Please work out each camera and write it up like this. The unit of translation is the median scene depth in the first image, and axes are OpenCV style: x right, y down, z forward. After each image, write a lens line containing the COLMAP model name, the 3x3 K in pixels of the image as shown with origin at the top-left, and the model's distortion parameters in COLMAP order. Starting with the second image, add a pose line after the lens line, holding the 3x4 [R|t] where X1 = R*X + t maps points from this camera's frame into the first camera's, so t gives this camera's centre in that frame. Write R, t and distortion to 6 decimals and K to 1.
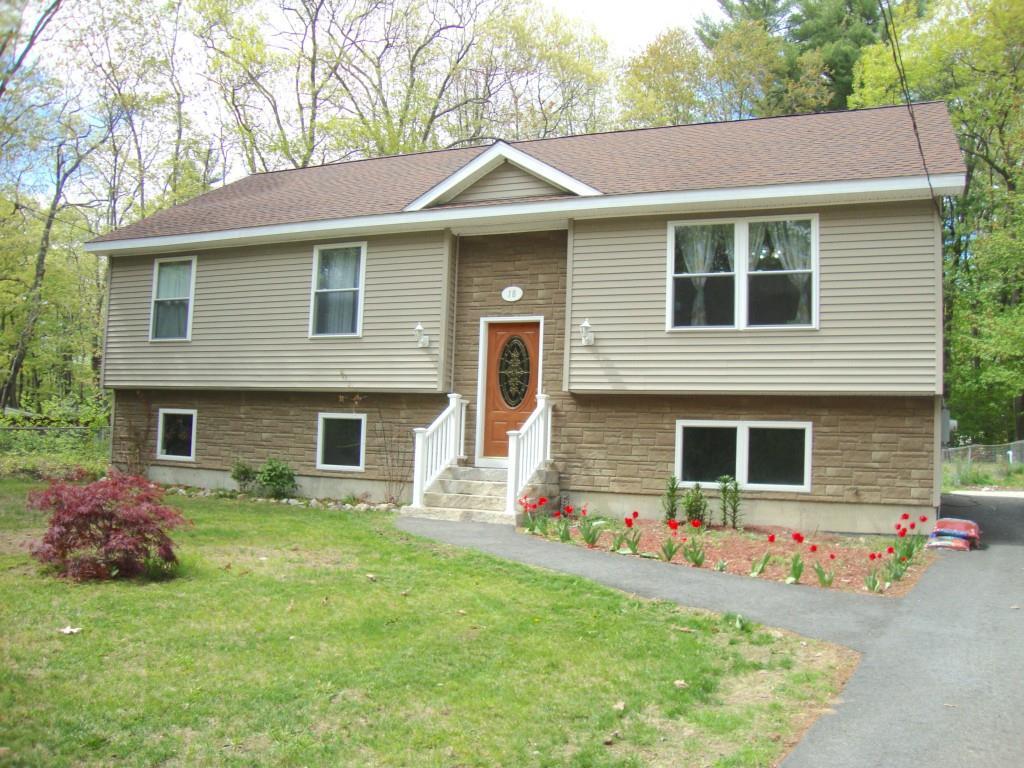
lens RADIAL K [[918.7, 0, 511.9], [0, 918.7, 386.3], [0, 0, 1]] dist [-0.159349, 0.122093]
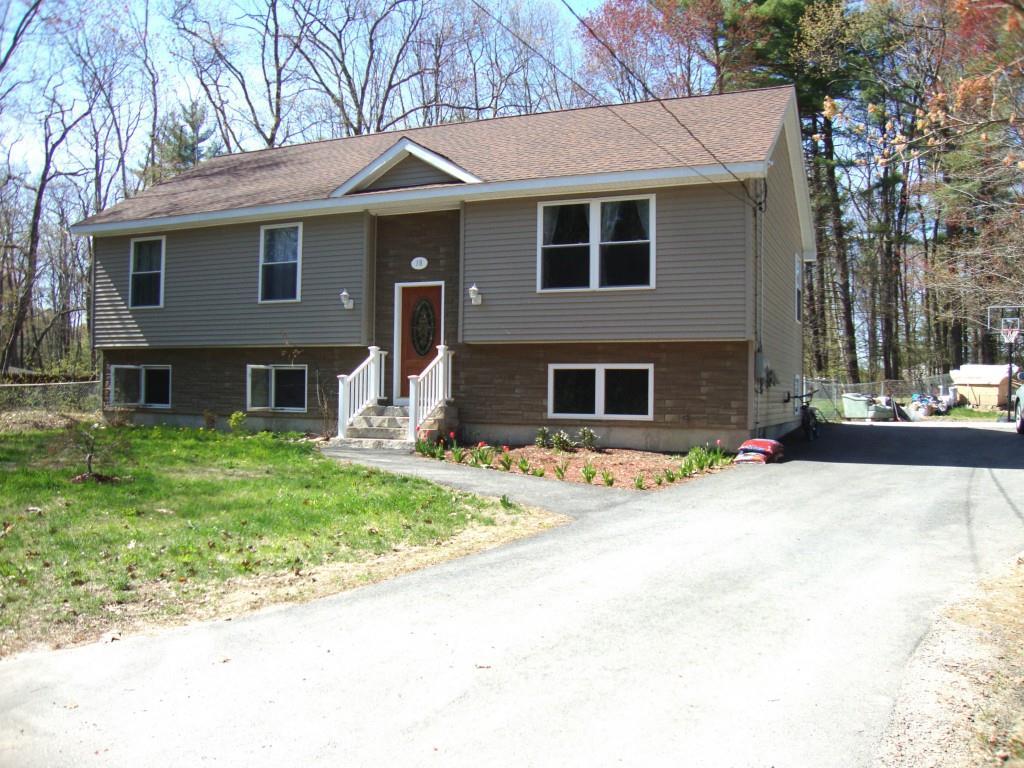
lens RADIAL K [[918.7, 0, 514.0], [0, 918.7, 384.9], [0, 0, 1]] dist [-0.159349, 0.122093]
pose [[0.999726, -0.023417, 0.000182, 0.120358], [0.023365, 0.997939, 0.059758, -0.009375], [-0.001581, -0.059738, 0.998213, -0.219246]]
